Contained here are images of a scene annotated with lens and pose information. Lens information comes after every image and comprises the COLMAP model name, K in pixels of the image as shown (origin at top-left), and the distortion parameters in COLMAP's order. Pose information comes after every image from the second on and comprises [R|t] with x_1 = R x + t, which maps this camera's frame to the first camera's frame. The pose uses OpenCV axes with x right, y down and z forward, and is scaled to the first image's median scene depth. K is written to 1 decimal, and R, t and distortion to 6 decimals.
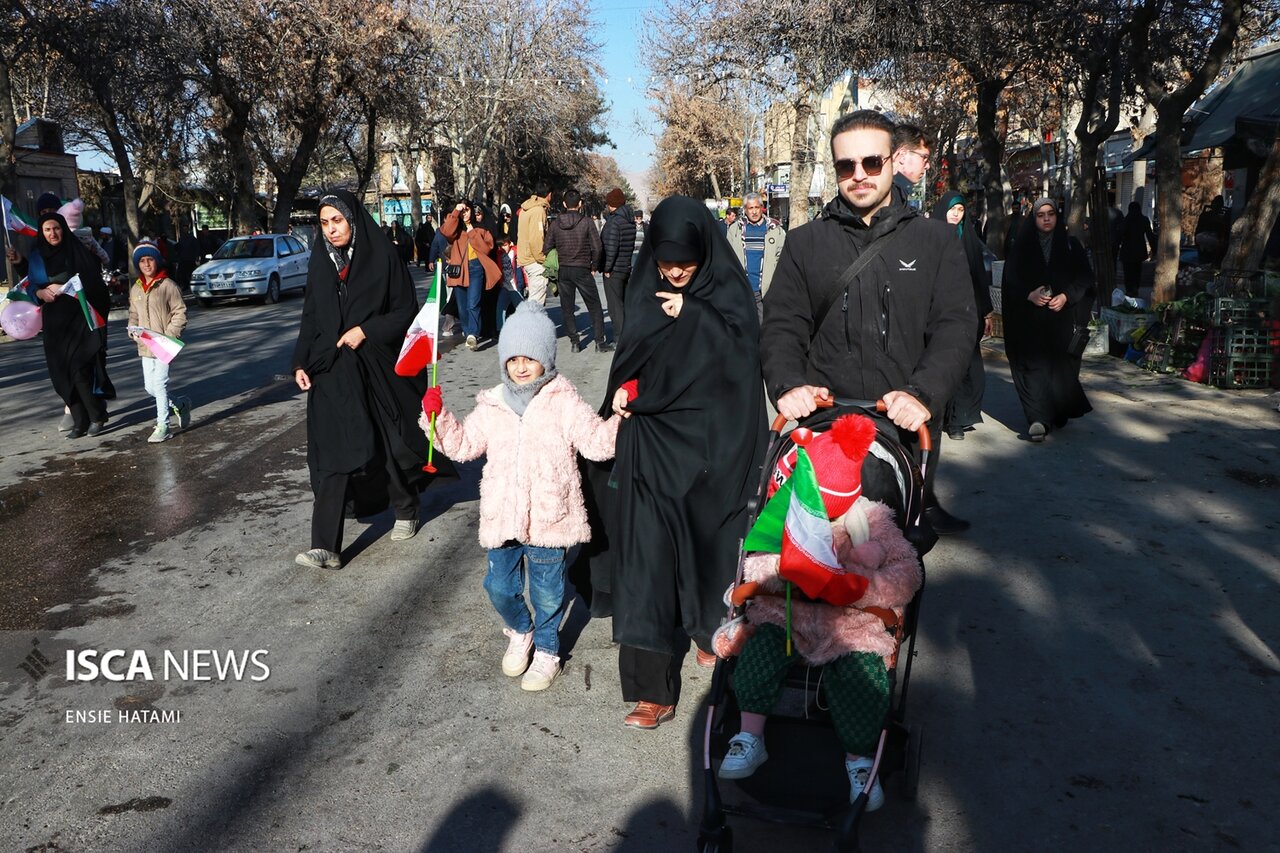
lens RADIAL K [[1002.0, 0, 644.9], [0, 1002.0, 448.2], [0, 0, 1]] dist [-0.139965, 0.107672]
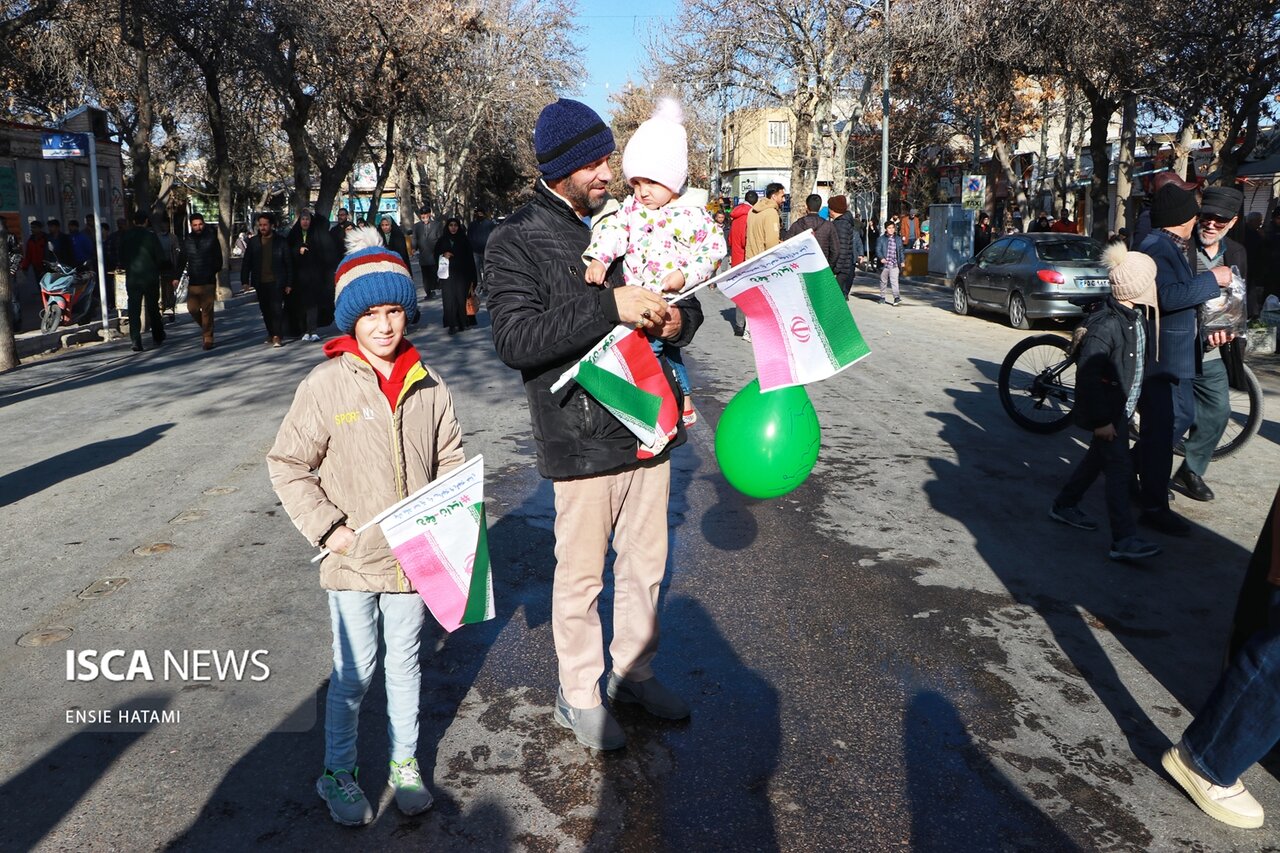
lens RADIAL K [[1002.0, 0, 644.9], [0, 1002.0, 448.2], [0, 0, 1]] dist [-0.139965, 0.107672]
pose [[0.996114, -0.000887, 0.088066, -0.097332], [0.001153, 0.999995, -0.002961, 0.004753], [-0.088063, 0.003051, 0.996110, -0.012202]]
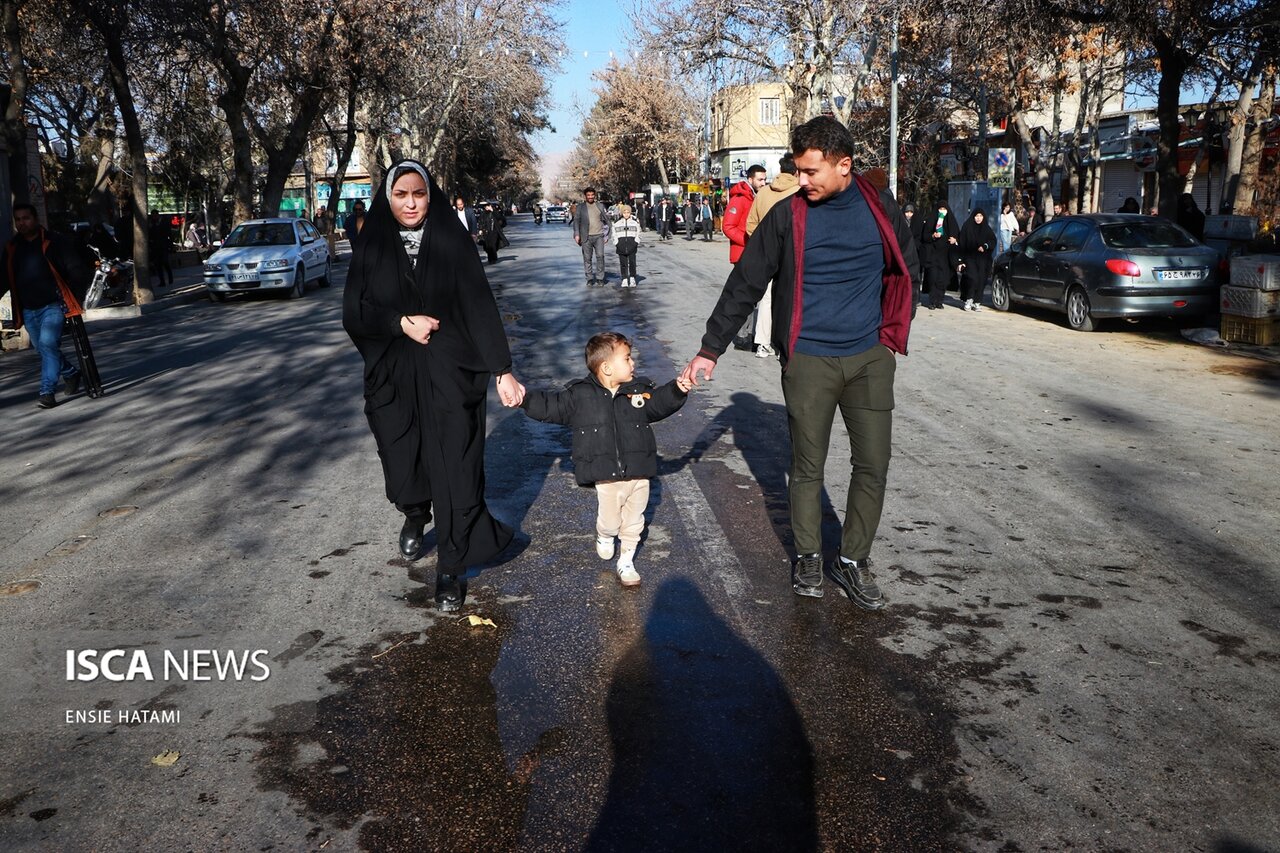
lens RADIAL K [[1002.0, 0, 644.9], [0, 1002.0, 448.2], [0, 0, 1]] dist [-0.139965, 0.107672]
pose [[0.995200, -0.017137, 0.096346, -0.089047], [0.015902, 0.999781, 0.013572, -0.011979], [-0.096557, -0.011975, 0.995255, 0.058456]]
